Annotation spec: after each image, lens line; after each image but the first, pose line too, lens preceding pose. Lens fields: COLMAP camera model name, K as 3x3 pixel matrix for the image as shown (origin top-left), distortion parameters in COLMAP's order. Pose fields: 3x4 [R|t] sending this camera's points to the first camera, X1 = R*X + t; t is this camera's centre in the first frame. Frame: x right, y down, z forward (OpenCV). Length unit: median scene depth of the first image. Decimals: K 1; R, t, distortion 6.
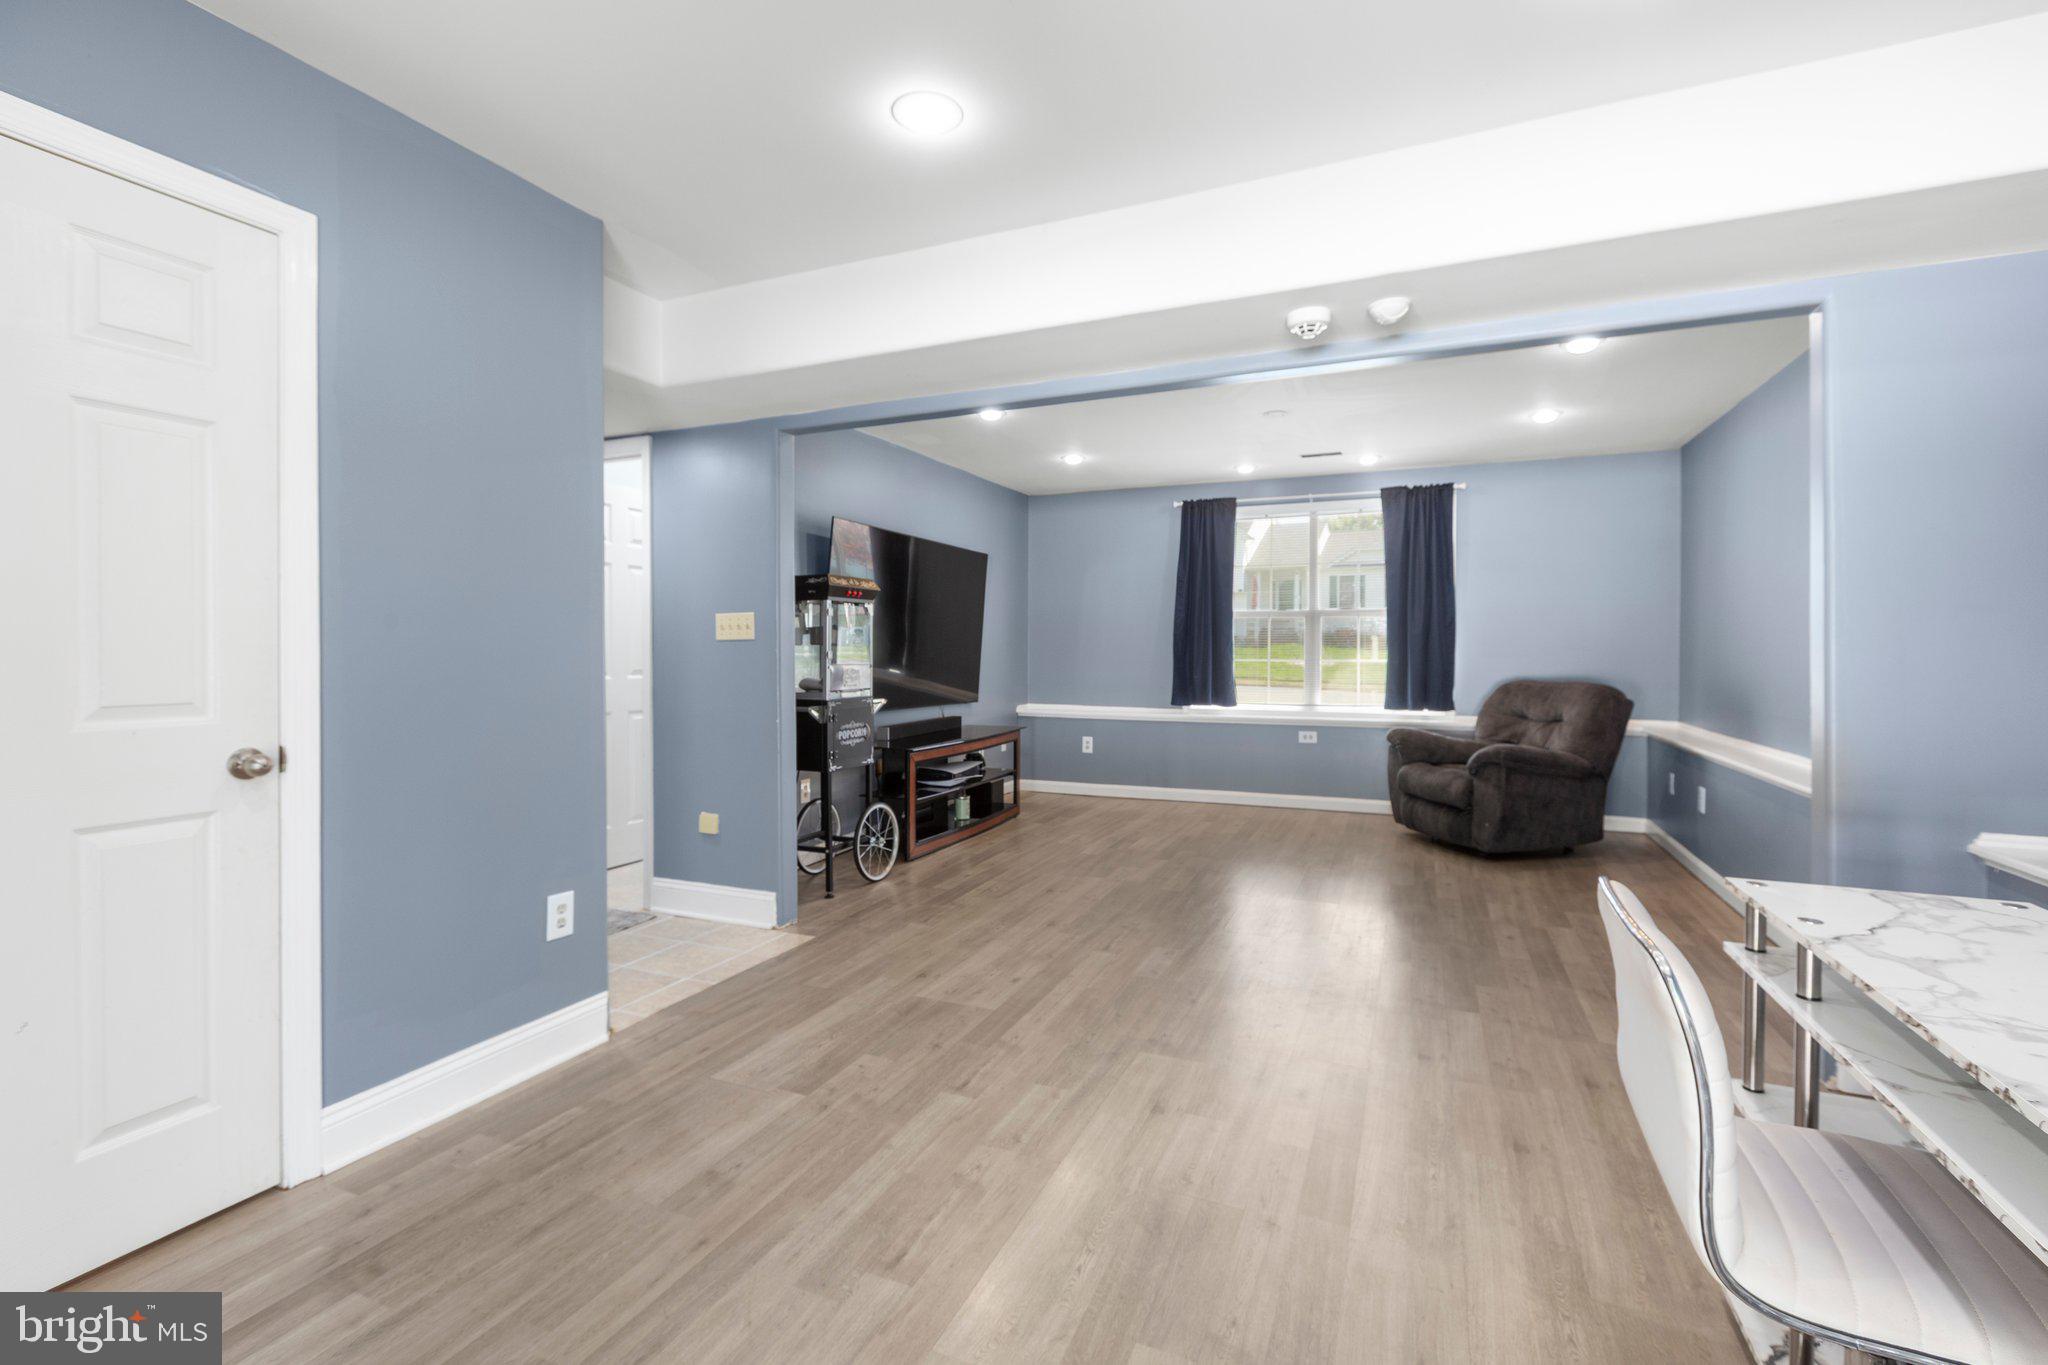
lens RADIAL K [[911.5, 0, 1016.7], [0, 911.5, 657.0], [0, 0, 1]] dist [0.000835, 0.000231]
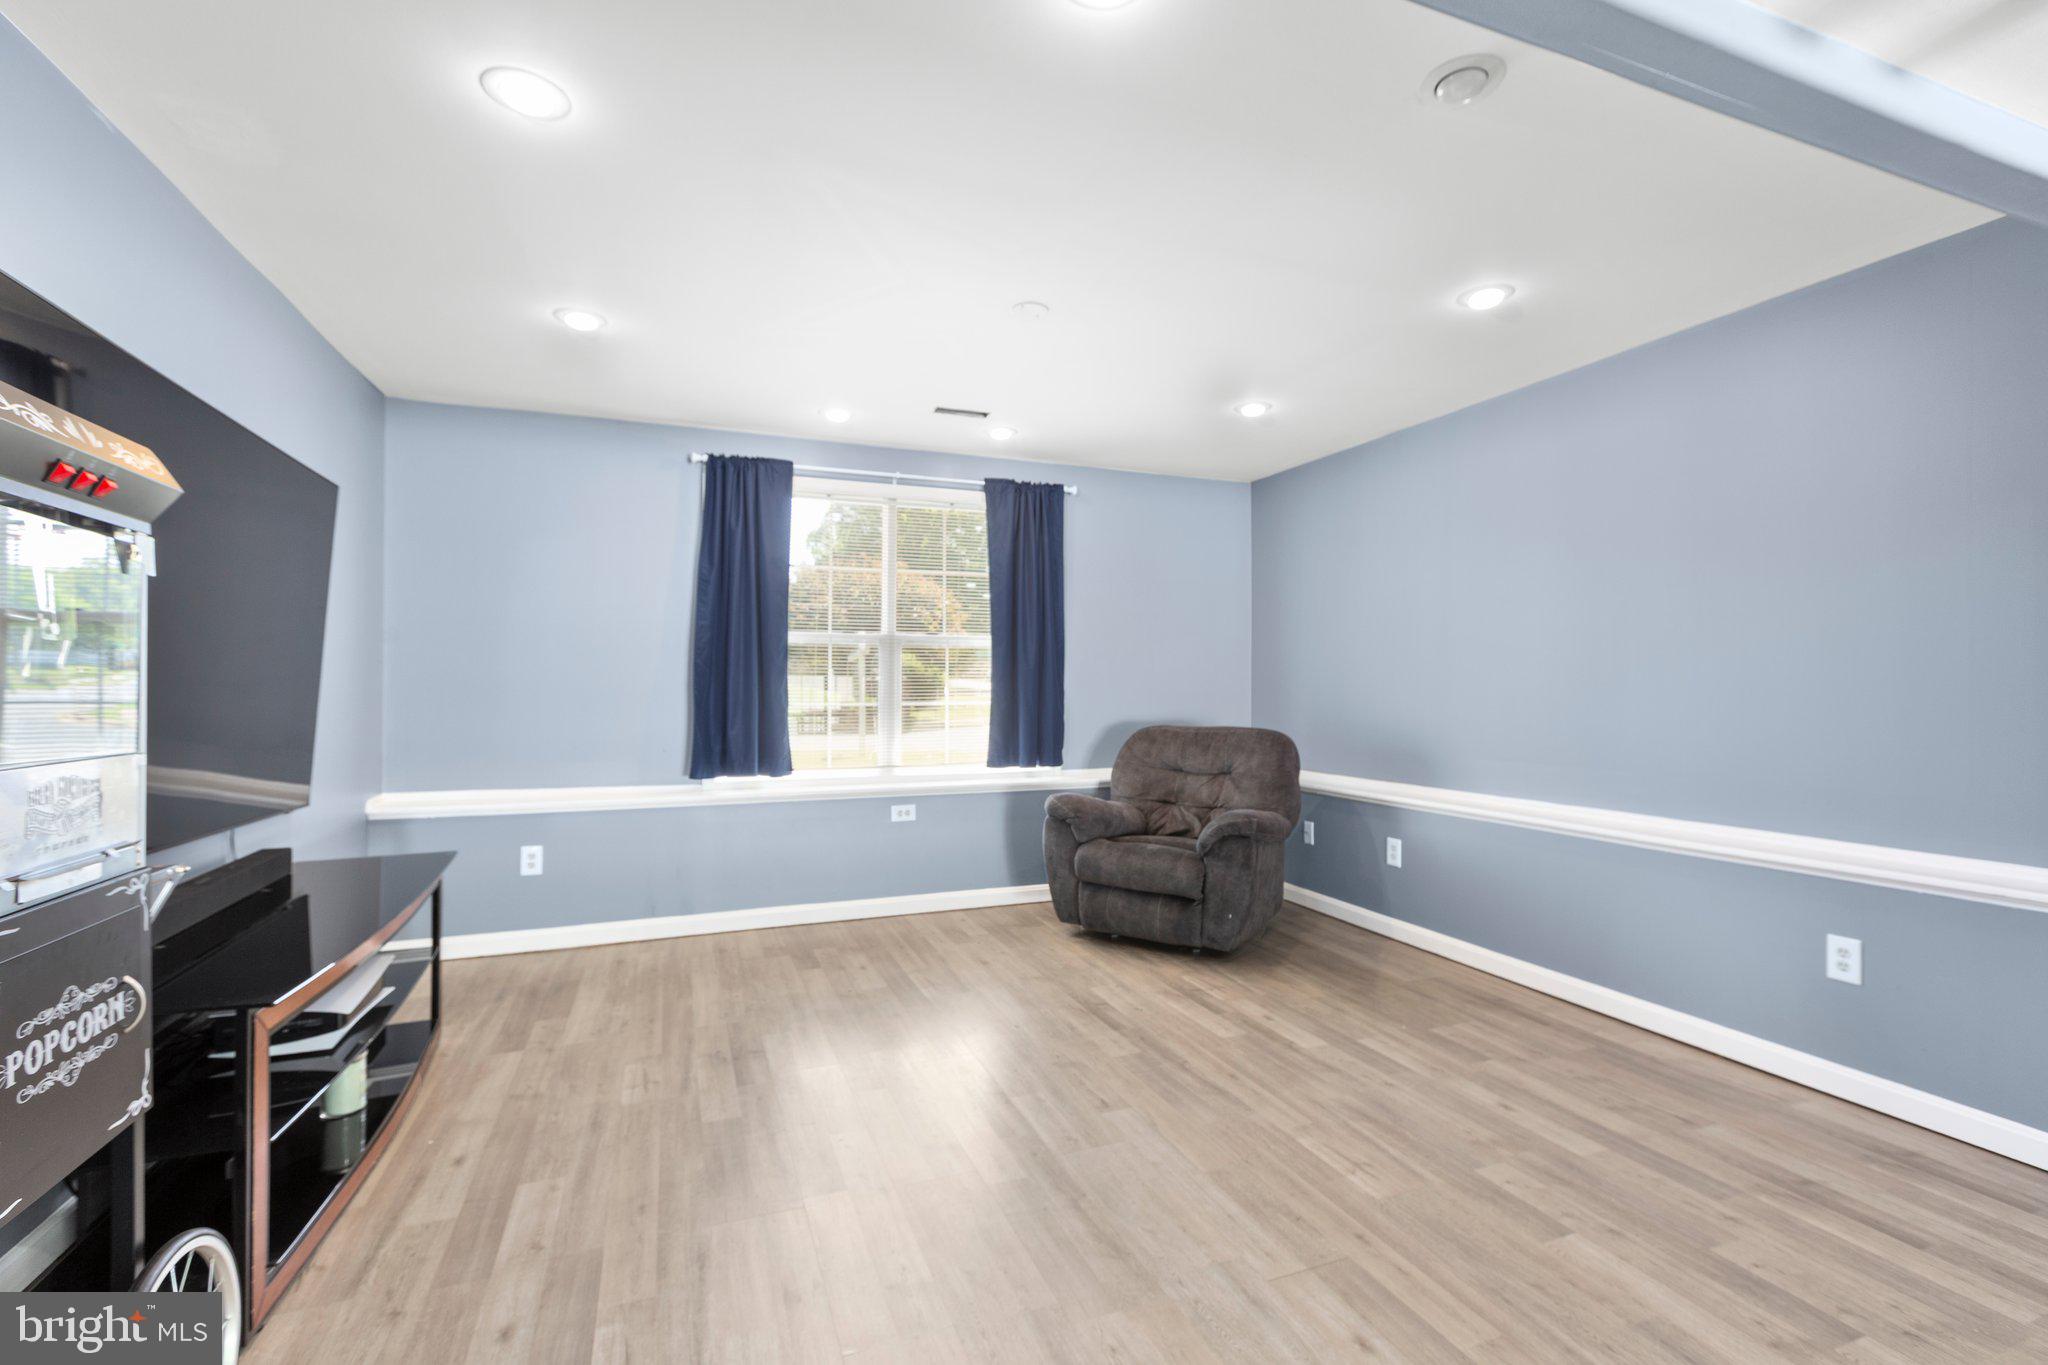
lens RADIAL K [[910.8, 0, 1031.3], [0, 910.8, 680.8], [0, 0, 1]] dist [-0.000560, -0.000010]
pose [[0.700192, 0.004329, 0.713942, -0.122743], [0.005706, 0.999916, -0.011660, -0.006366], [-0.713932, 0.012238, 0.700108, 0.451455]]
